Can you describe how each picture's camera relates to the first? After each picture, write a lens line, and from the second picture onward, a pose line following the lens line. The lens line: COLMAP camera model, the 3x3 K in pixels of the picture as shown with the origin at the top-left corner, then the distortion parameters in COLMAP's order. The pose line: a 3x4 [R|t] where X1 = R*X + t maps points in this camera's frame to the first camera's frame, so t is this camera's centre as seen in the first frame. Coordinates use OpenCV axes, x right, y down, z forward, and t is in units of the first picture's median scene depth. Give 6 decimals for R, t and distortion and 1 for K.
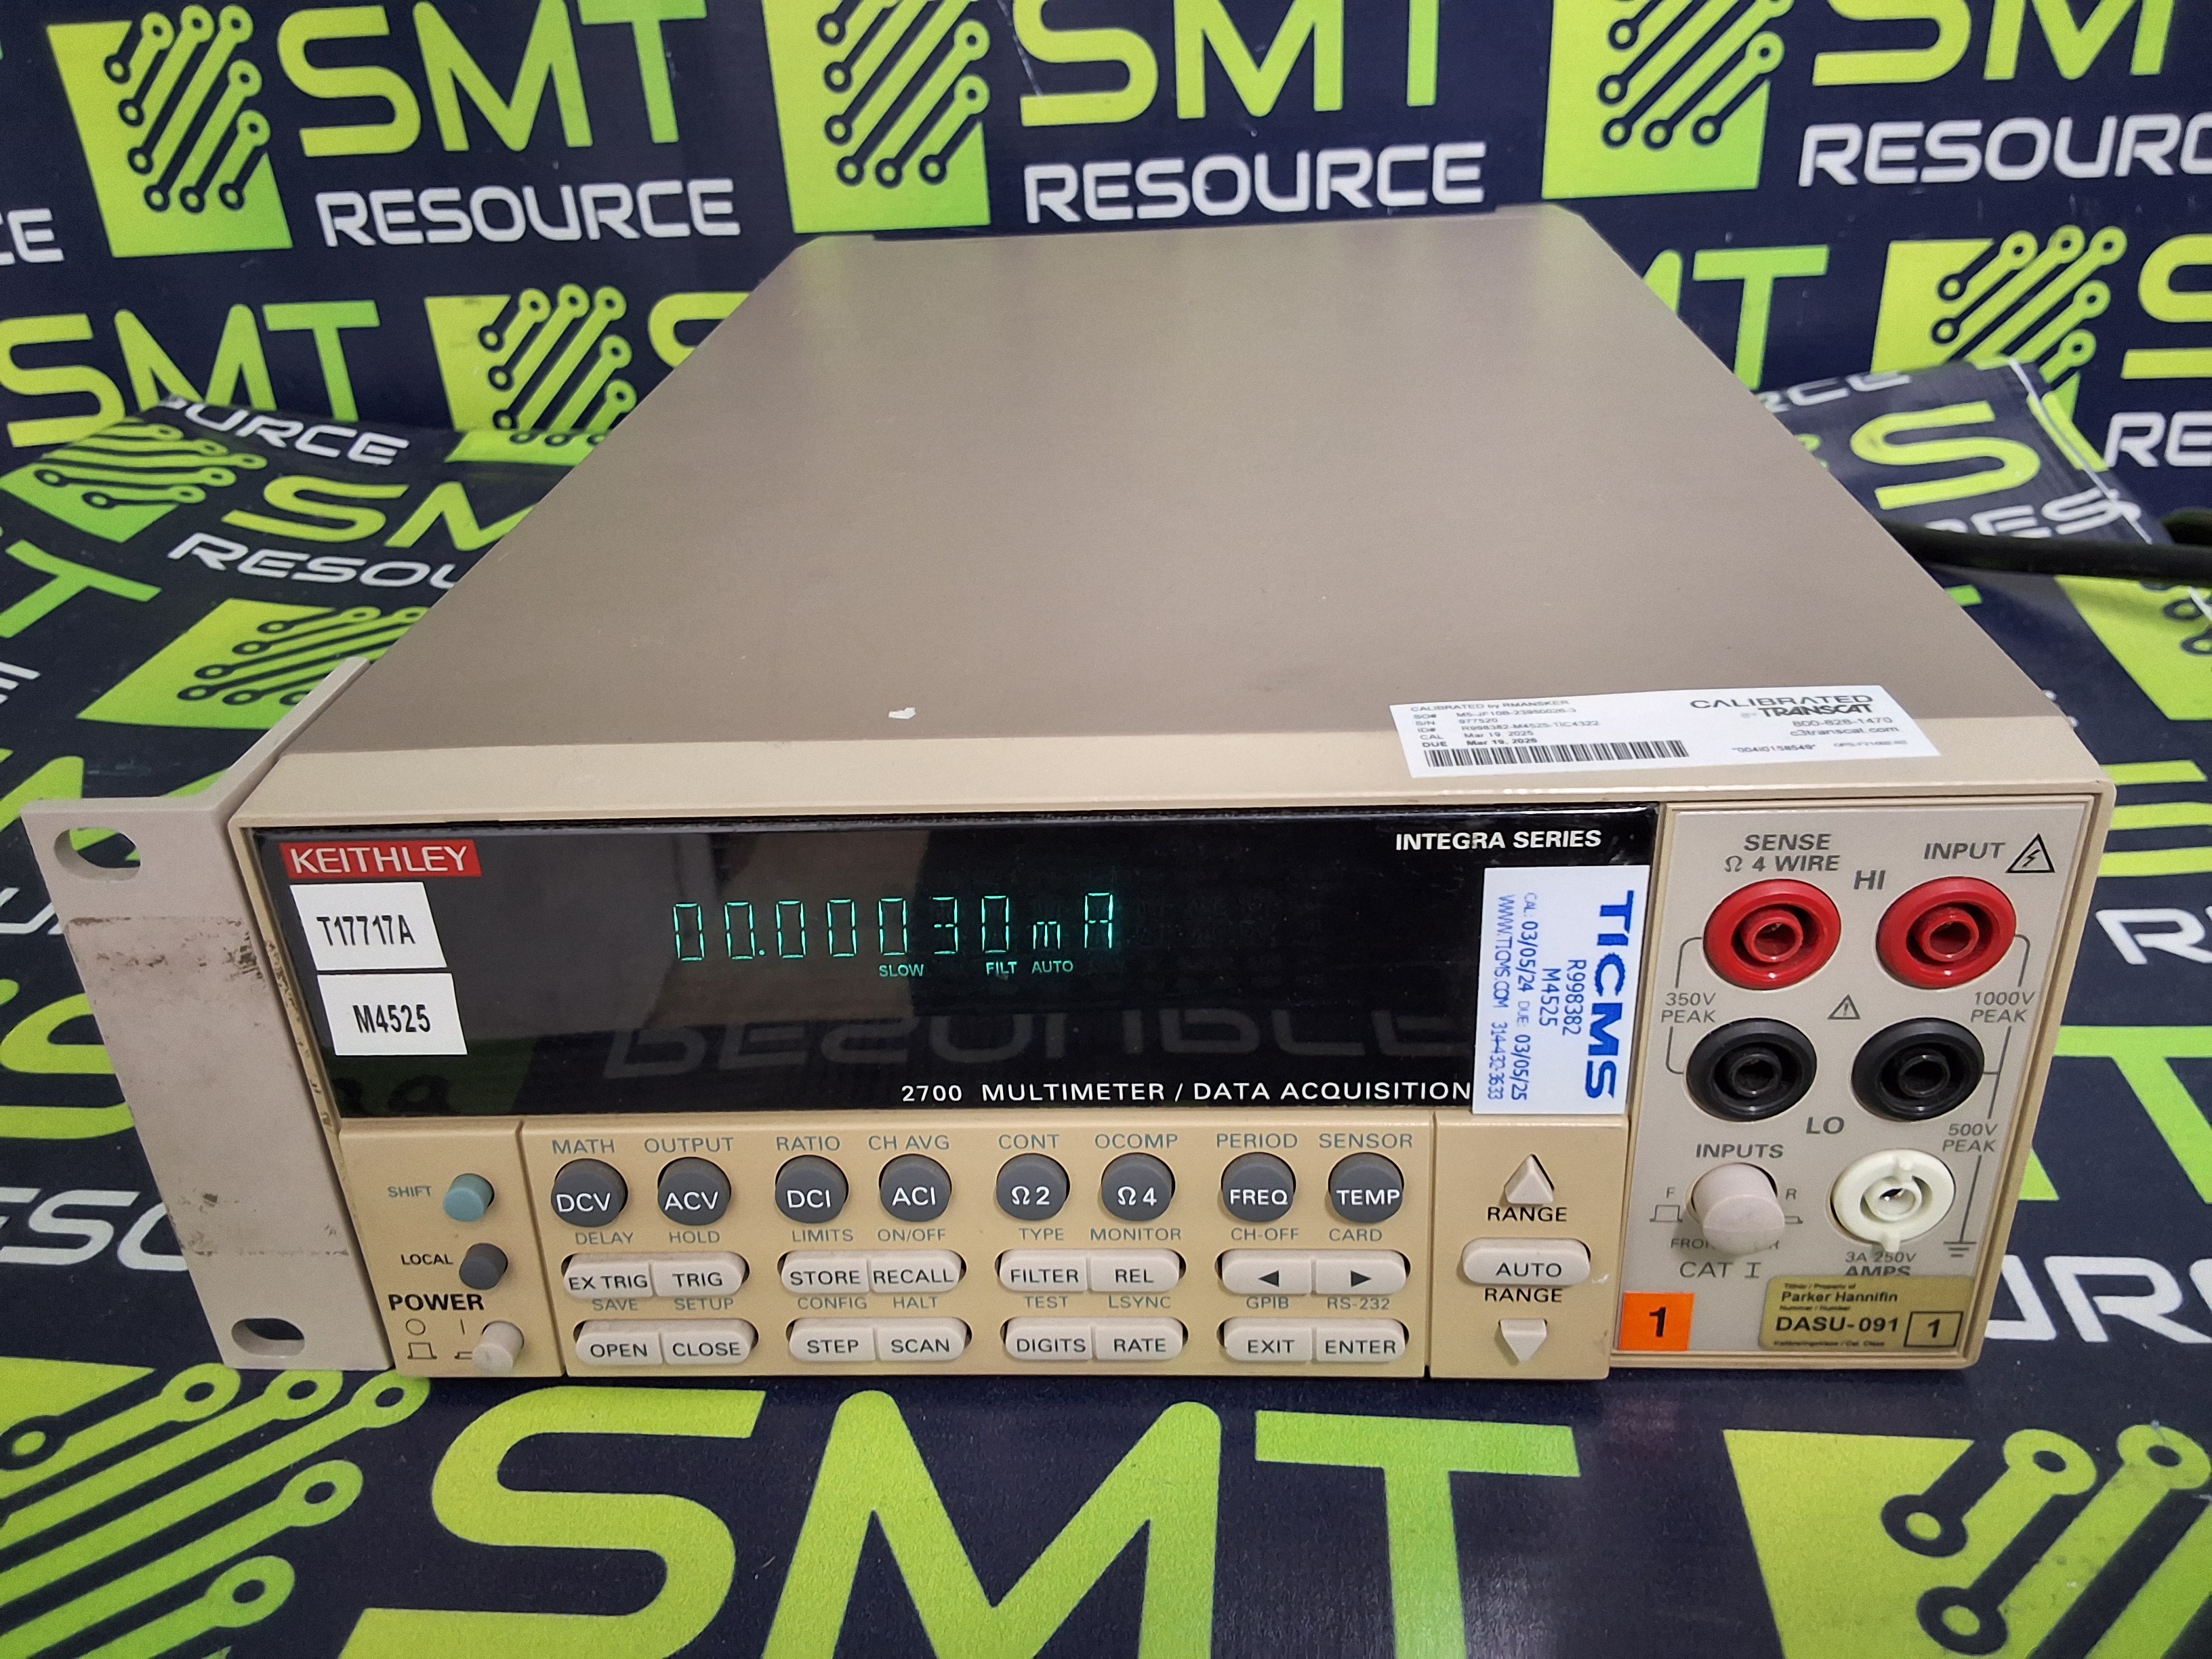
lens RADIAL K [[1894.1, 0, 1101.2], [0, 1894.1, 778.1], [0, 0, 1]] dist [0.135913, -0.267023]
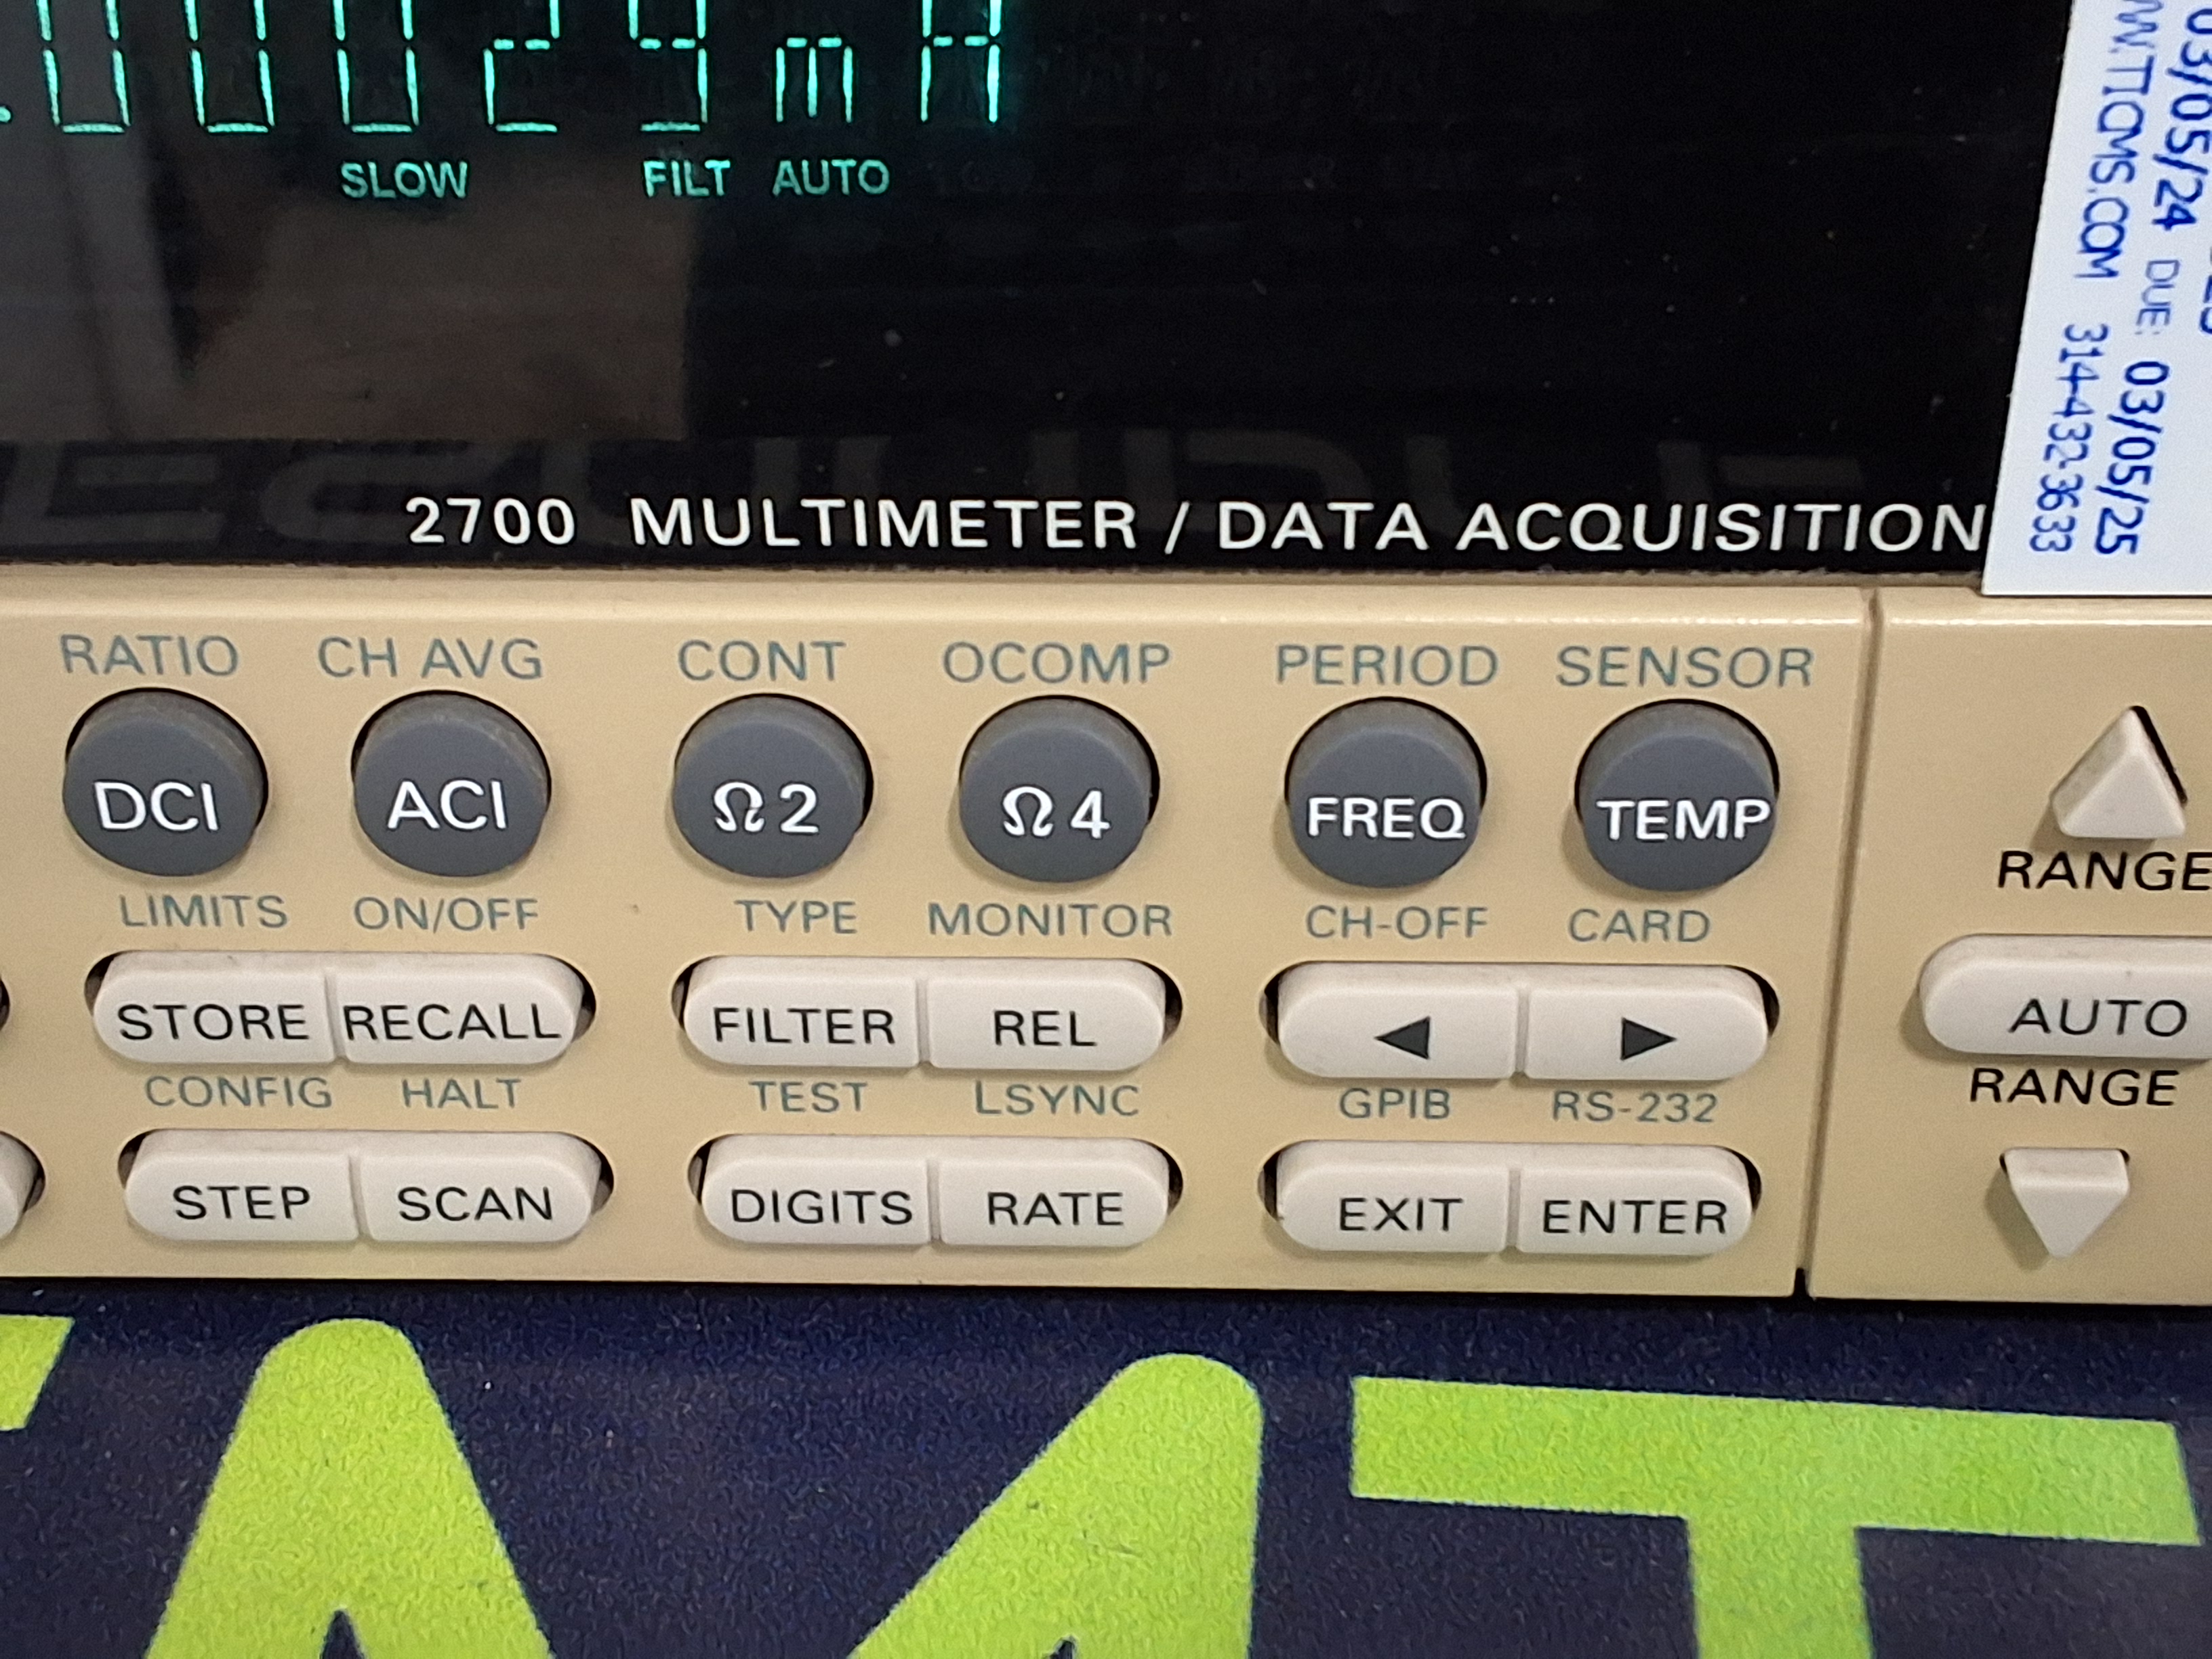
lens RADIAL K [[3574.6, 0, 1106.0], [0, 3574.6, 829.5], [0, 0, 1]] dist [0.084683, -0.066842]
pose [[0.999381, 0.015846, 0.031408, 0.006747], [-0.020224, 0.989316, 0.144378, 0.119712], [-0.028784, -0.144924, 0.989024, 0.308845]]
